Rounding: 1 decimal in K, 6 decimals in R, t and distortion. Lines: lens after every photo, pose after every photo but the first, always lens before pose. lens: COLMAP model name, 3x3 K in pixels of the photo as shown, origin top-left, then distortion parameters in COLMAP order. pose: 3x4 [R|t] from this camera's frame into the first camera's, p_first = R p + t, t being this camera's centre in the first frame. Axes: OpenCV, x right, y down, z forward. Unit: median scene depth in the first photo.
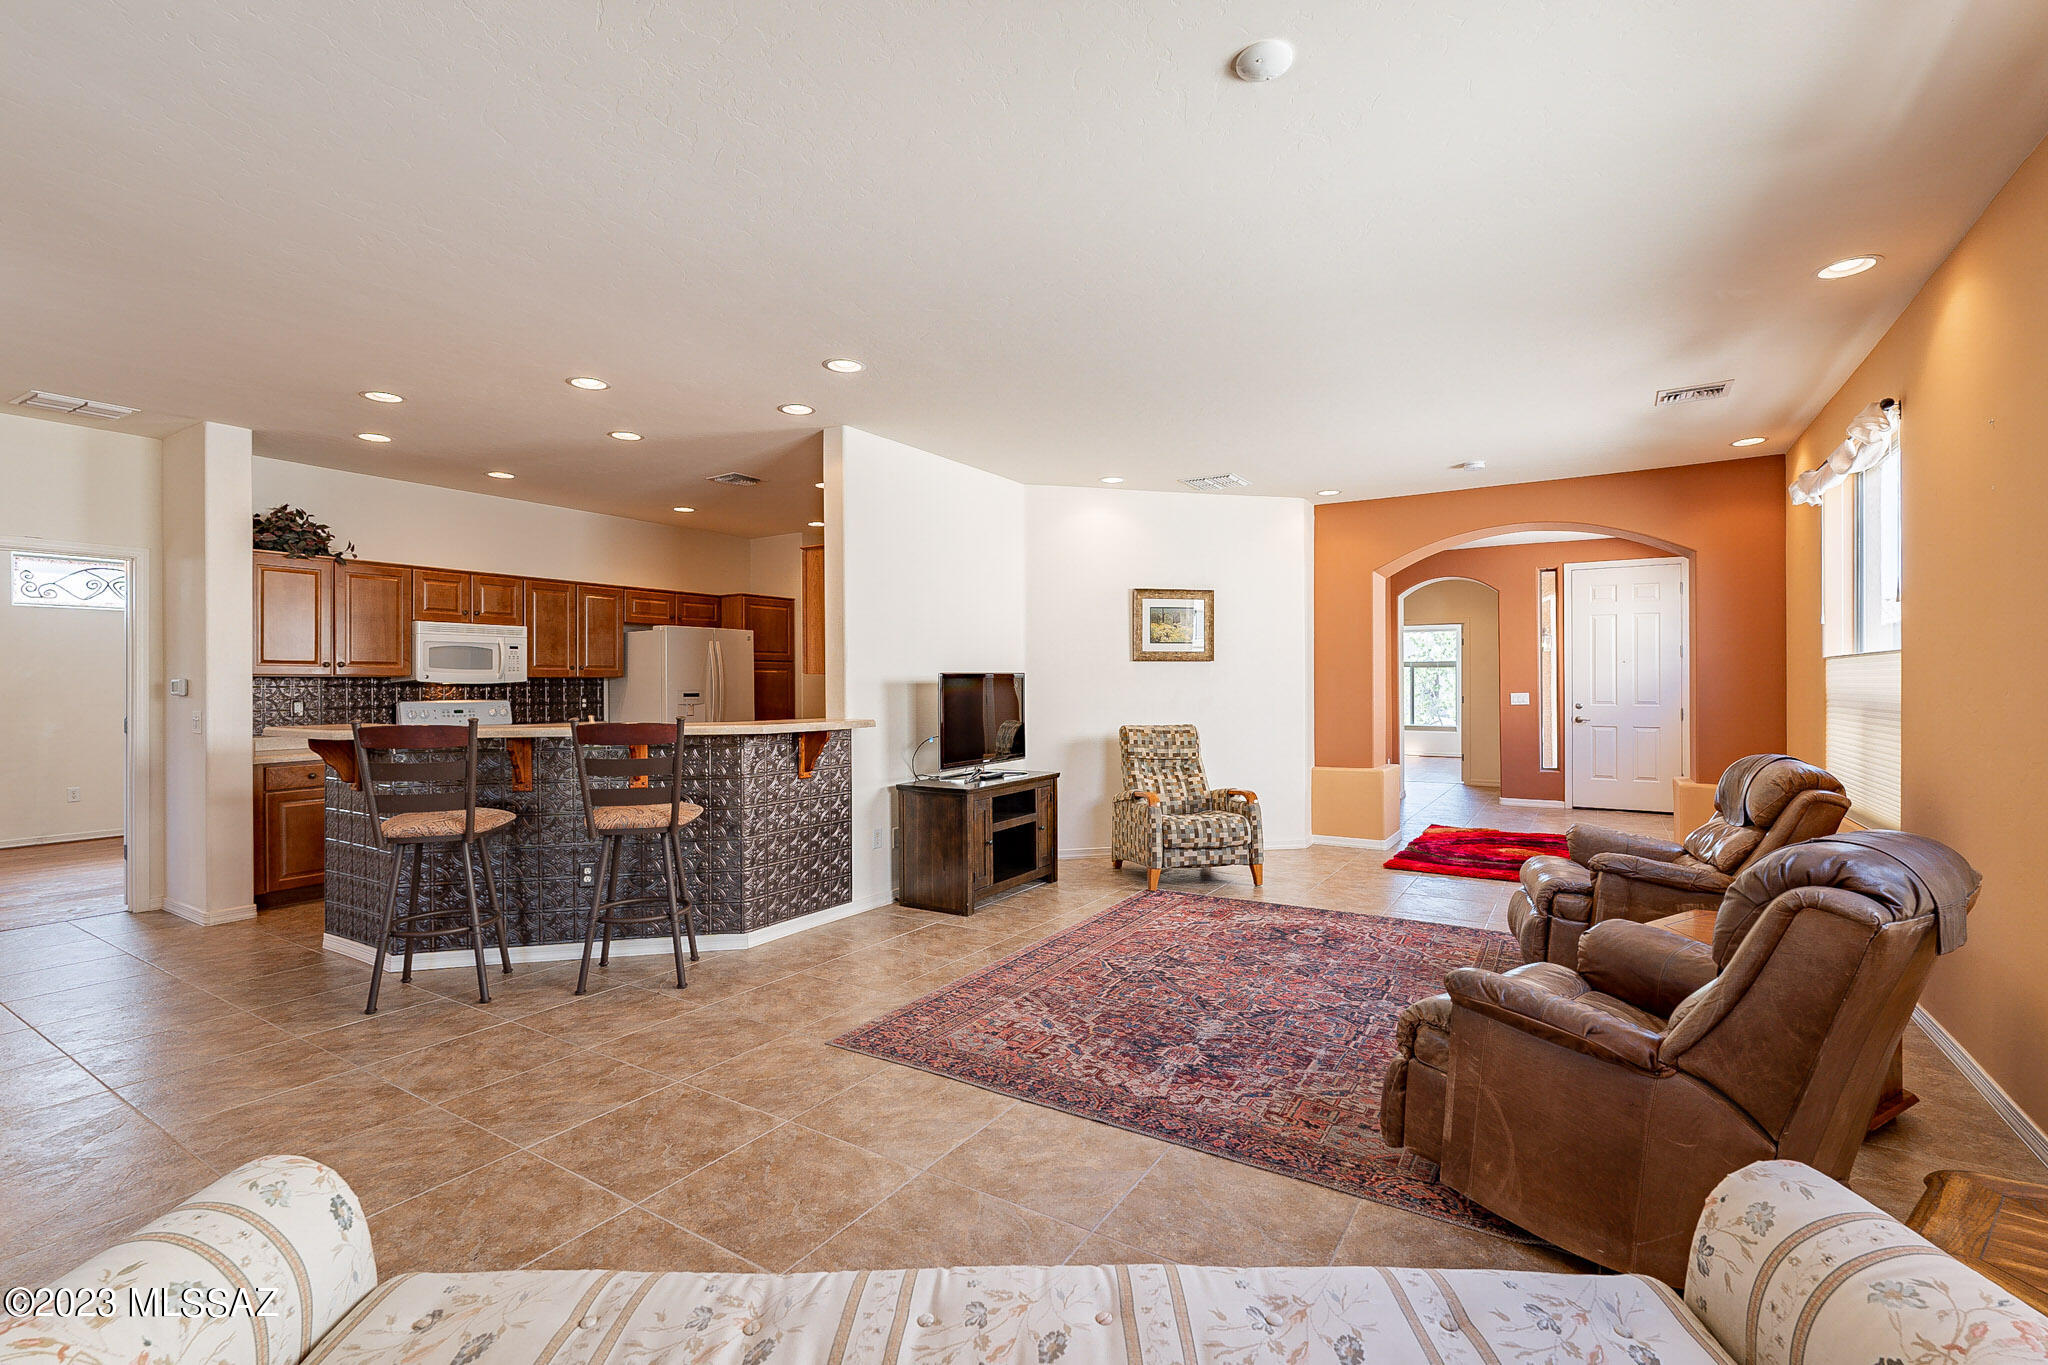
lens RADIAL K [[900.7, 0, 1021.3], [0, 900.7, 686.8], [0, 0, 1]] dist [-0.006558, 0.000521]
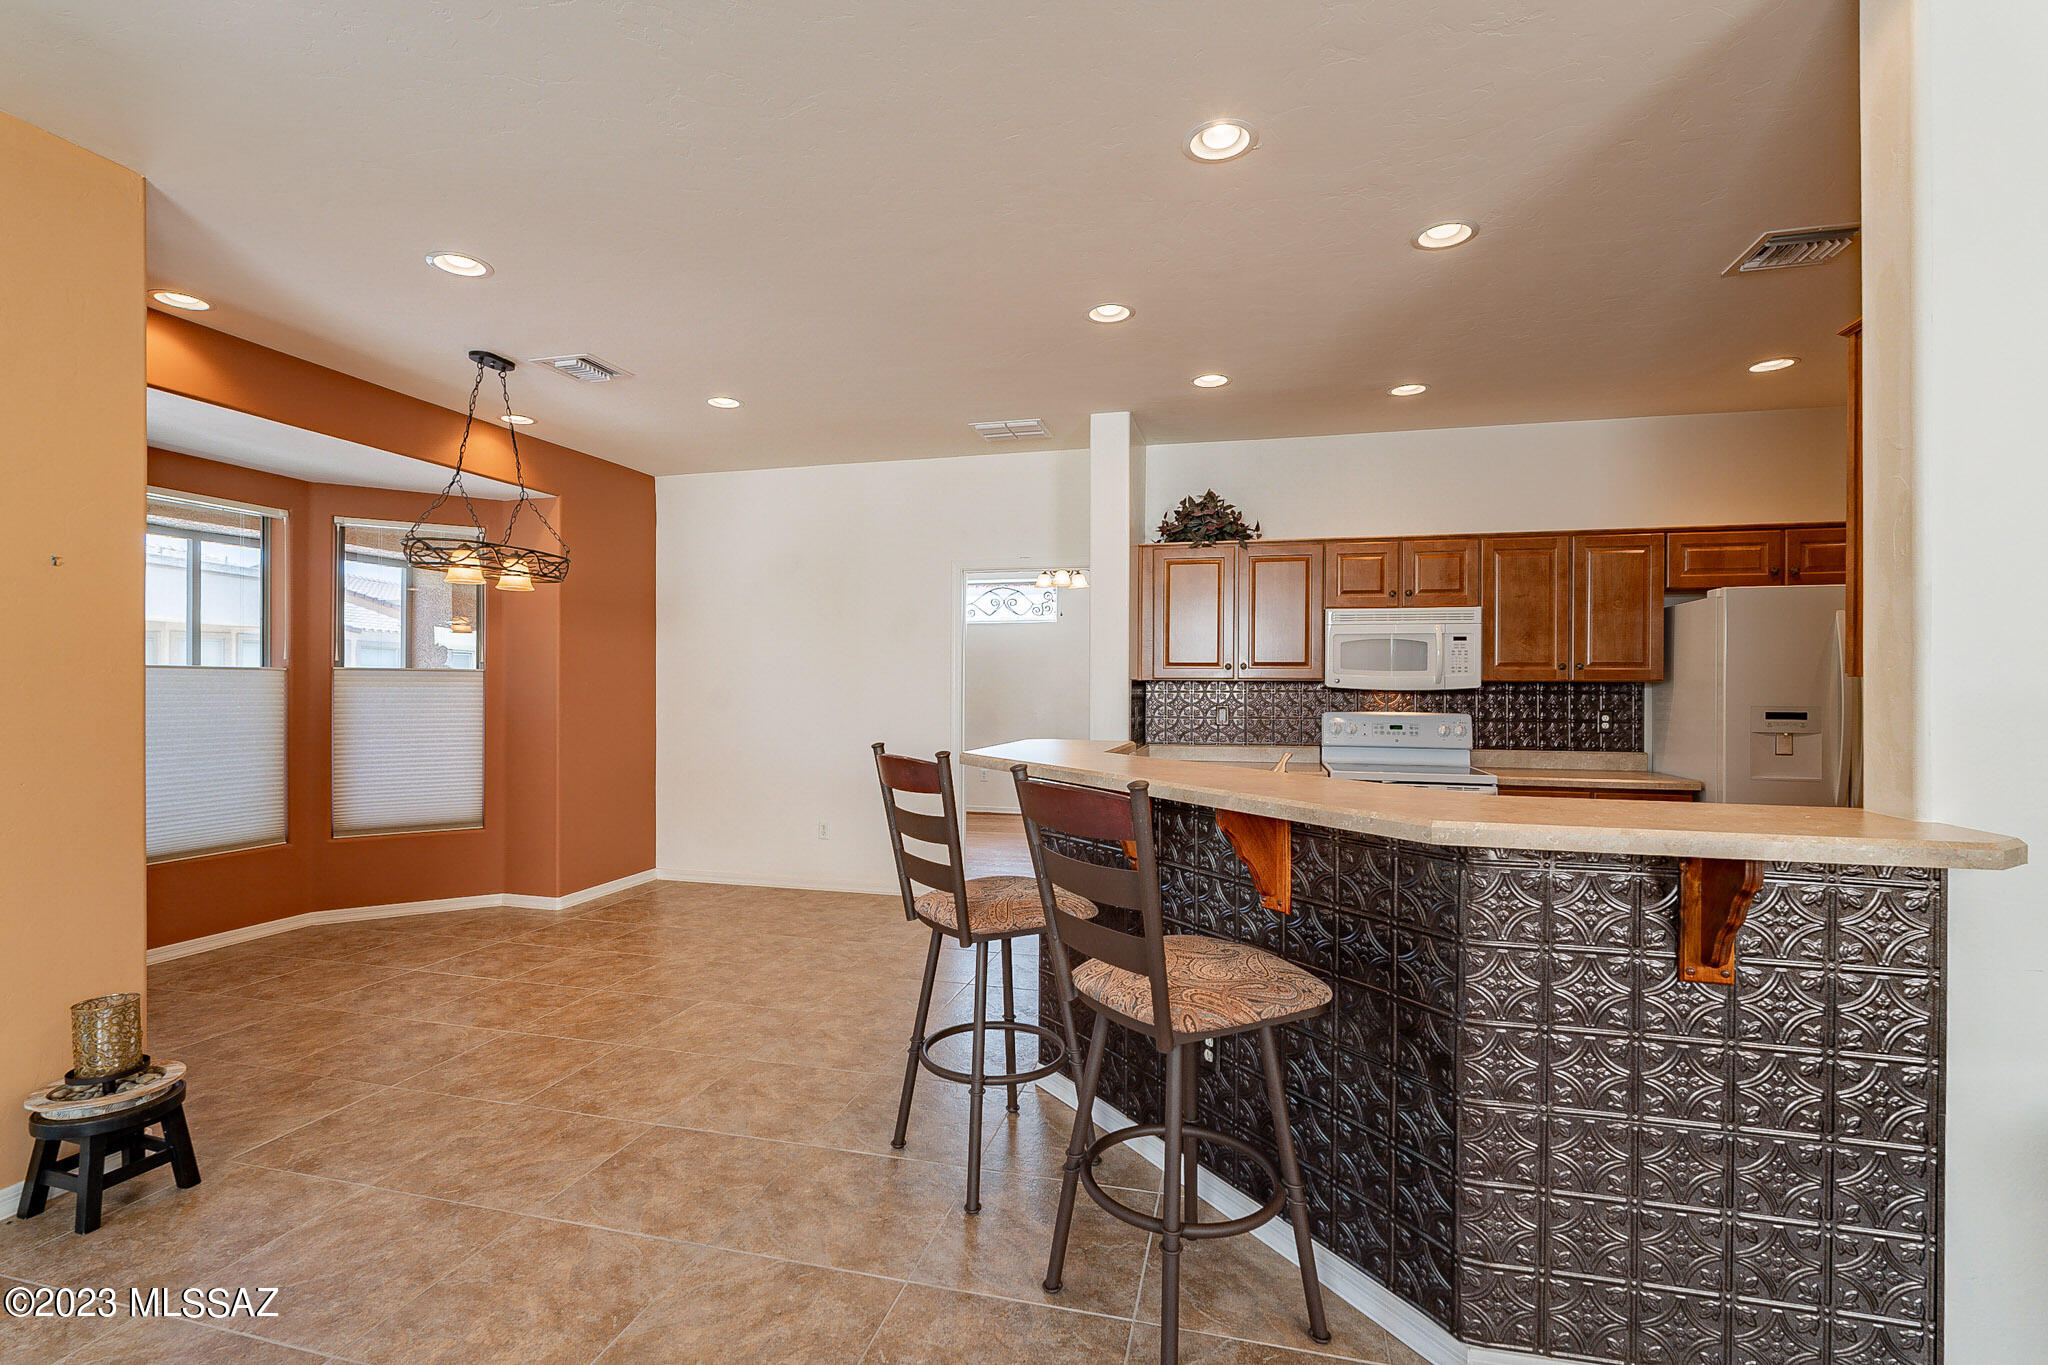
lens RADIAL K [[937.8, 0, 1025.5], [0, 937.8, 683.0], [0, 0, 1]] dist [-0.005703, 0.000767]
pose [[0.311686, 0.005651, -0.950168, 0.015232], [-0.009043, 0.999955, 0.002981, -0.009156], [0.950142, 0.007663, 0.311723, 0.491187]]
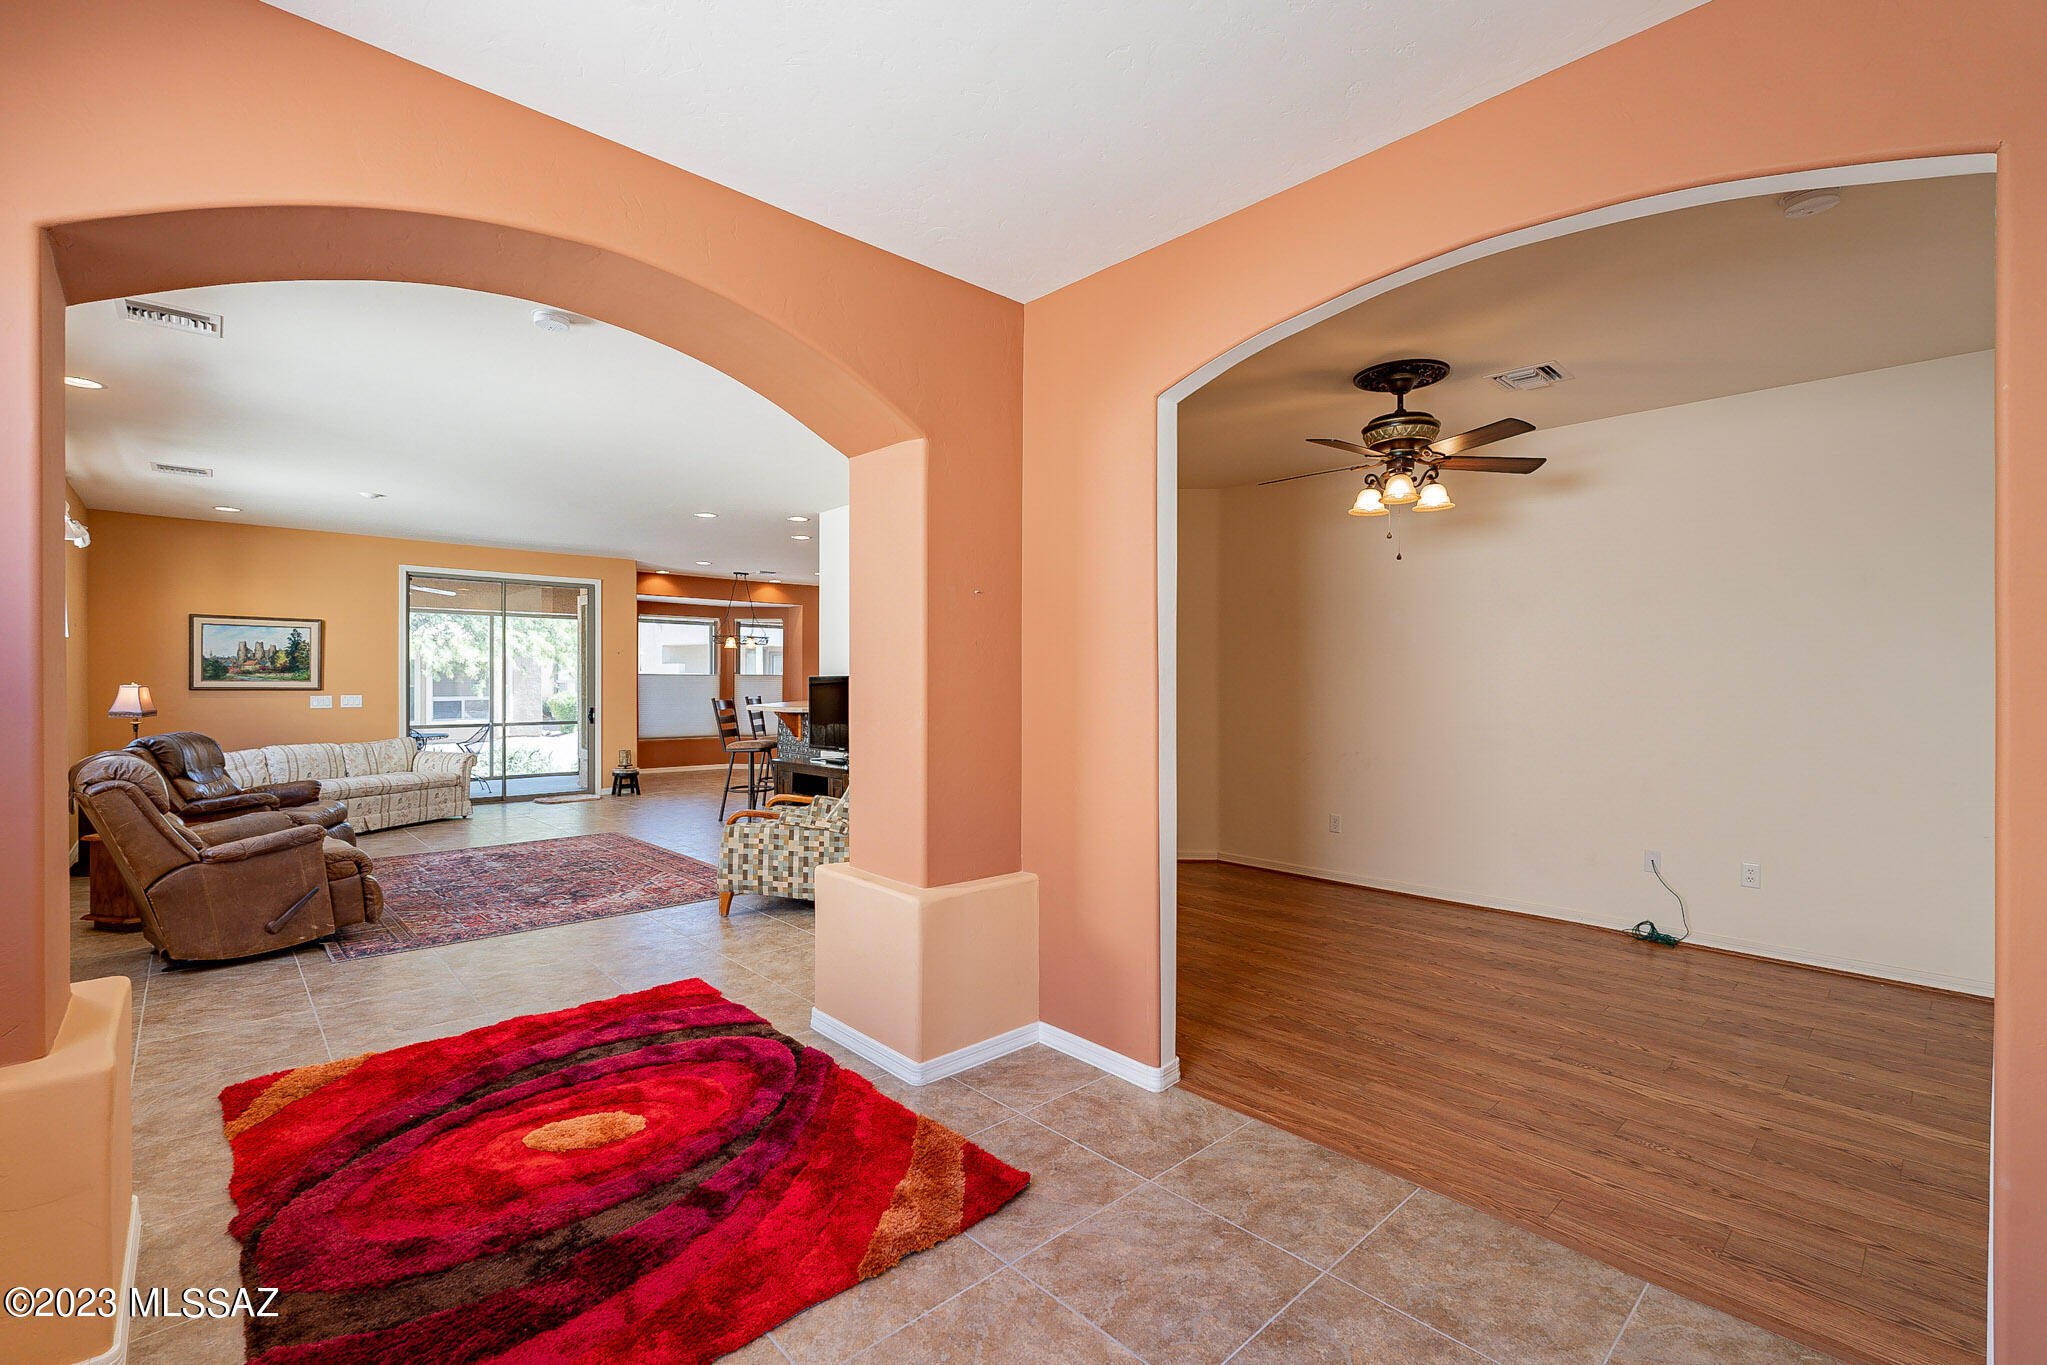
lens RADIAL K [[900.2, 0, 1029.6], [0, 900.2, 684.1], [0, 0, 1]] dist [-0.006558, 0.000521]
pose [[-0.247885, 0.008087, -0.968756, 0.957974], [-0.003416, 0.999952, 0.009222, -0.014507], [0.968783, 0.005595, -0.247846, 1.387959]]
